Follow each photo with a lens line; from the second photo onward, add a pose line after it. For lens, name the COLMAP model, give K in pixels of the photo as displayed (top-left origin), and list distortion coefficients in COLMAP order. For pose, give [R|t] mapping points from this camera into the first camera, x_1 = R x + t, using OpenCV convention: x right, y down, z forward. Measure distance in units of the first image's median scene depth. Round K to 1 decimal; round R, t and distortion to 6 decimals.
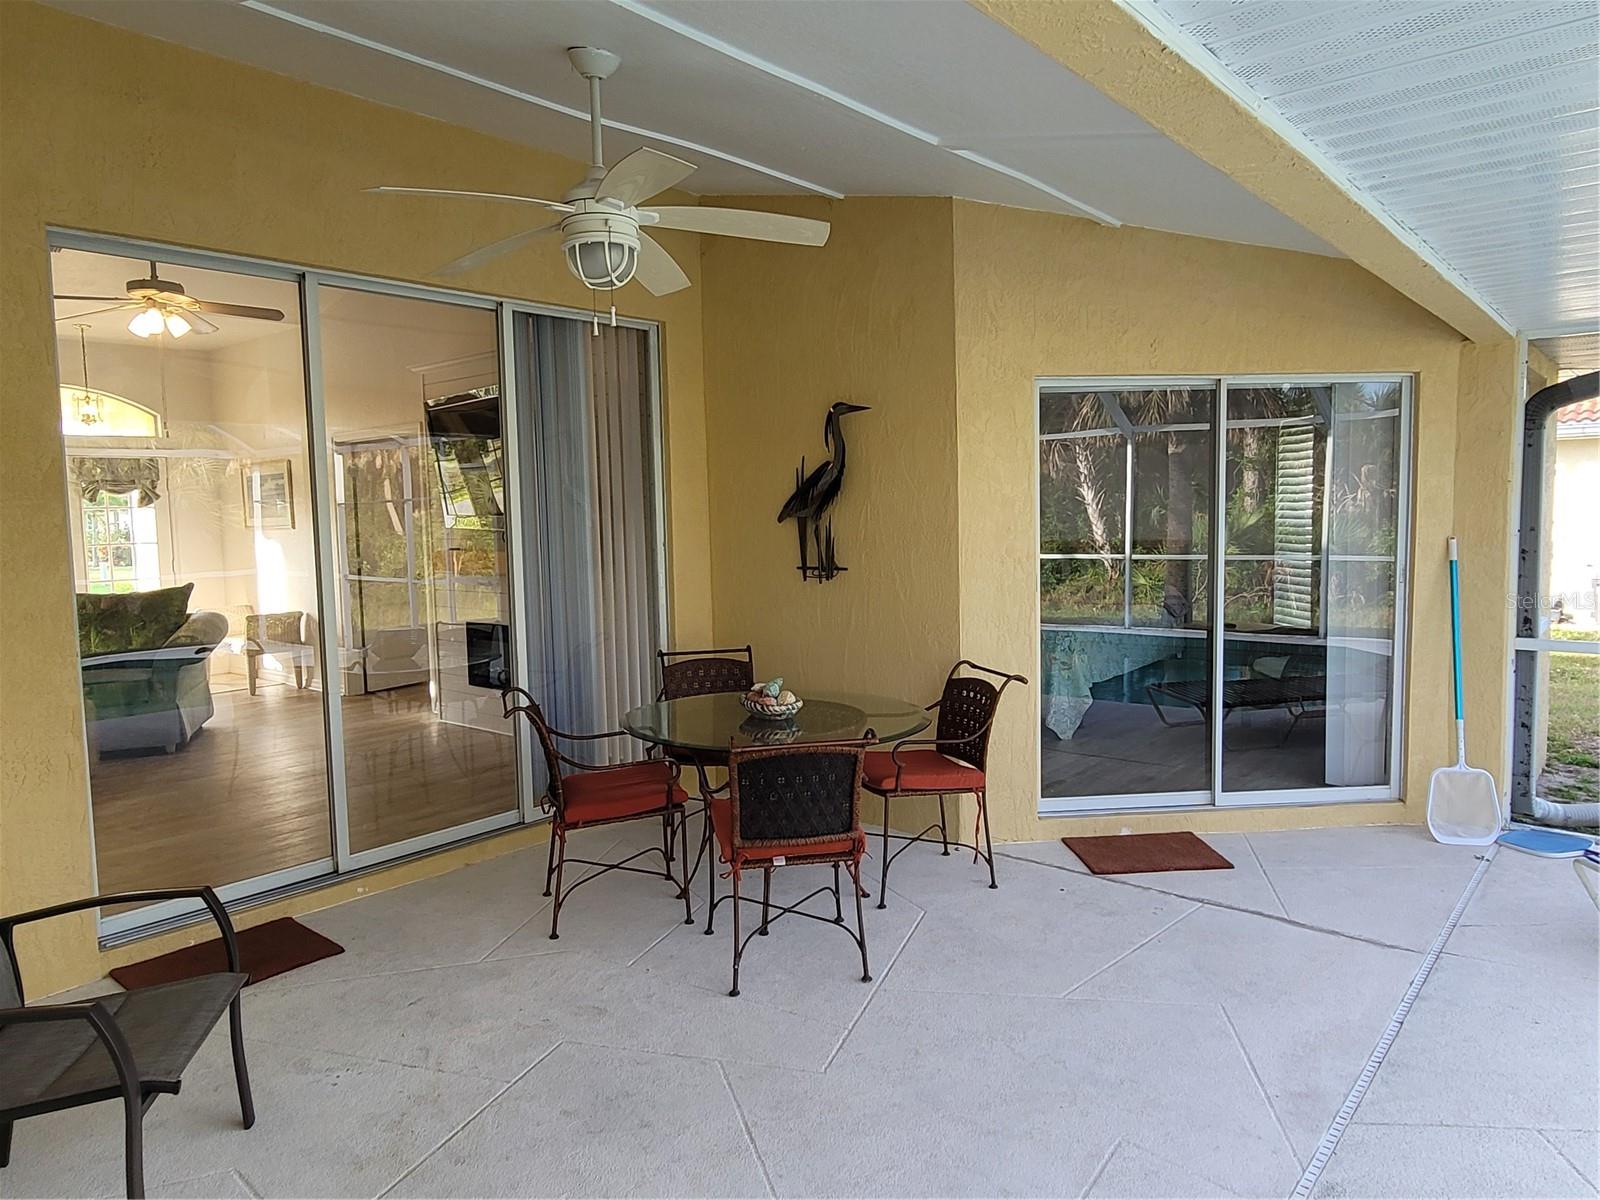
lens RADIAL K [[1047.1, 0, 804.7], [0, 1047.1, 593.7], [0, 0, 1]] dist [-0.009590, 0.002646]
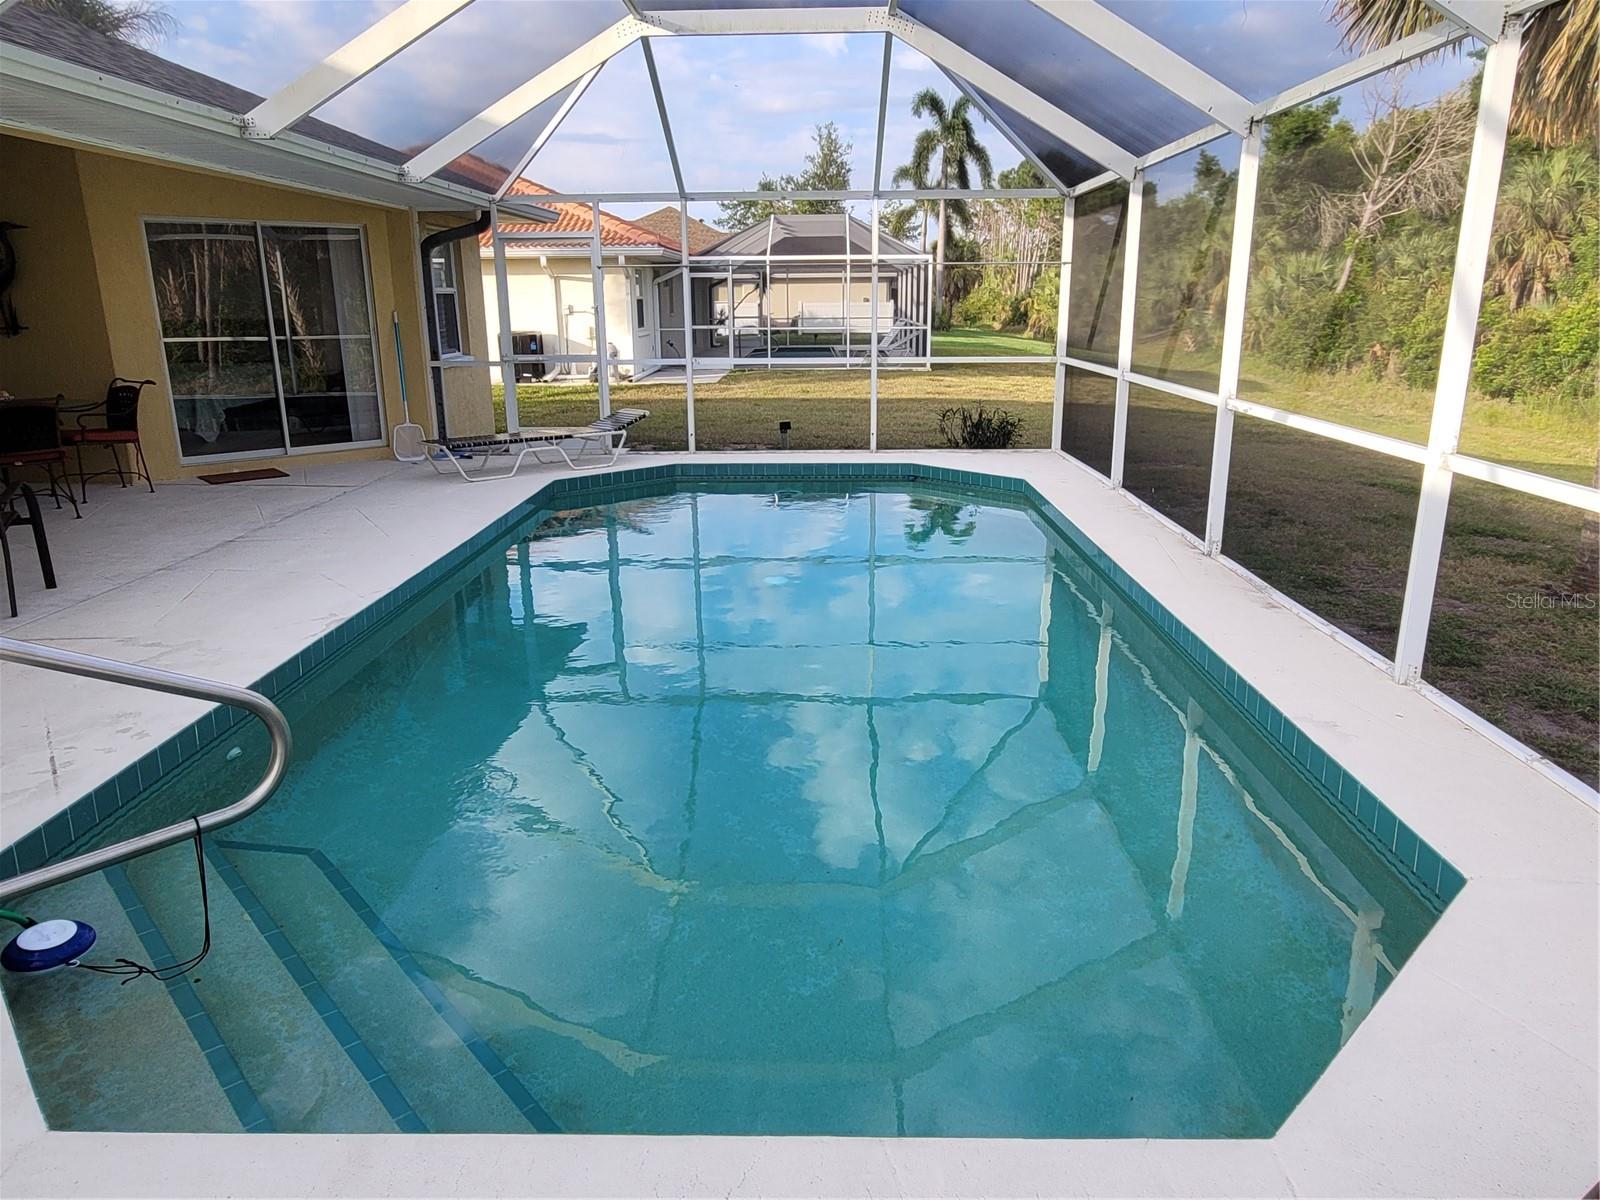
lens RADIAL K [[1047.1, 0, 804.7], [0, 1047.1, 593.7], [0, 0, 1]] dist [-0.009590, 0.002646]
pose [[0.776011, -0.154081, 0.611610, -0.087476], [0.039175, 0.979604, 0.197084, 0.121628], [-0.629502, -0.128980, 0.766219, -1.182331]]
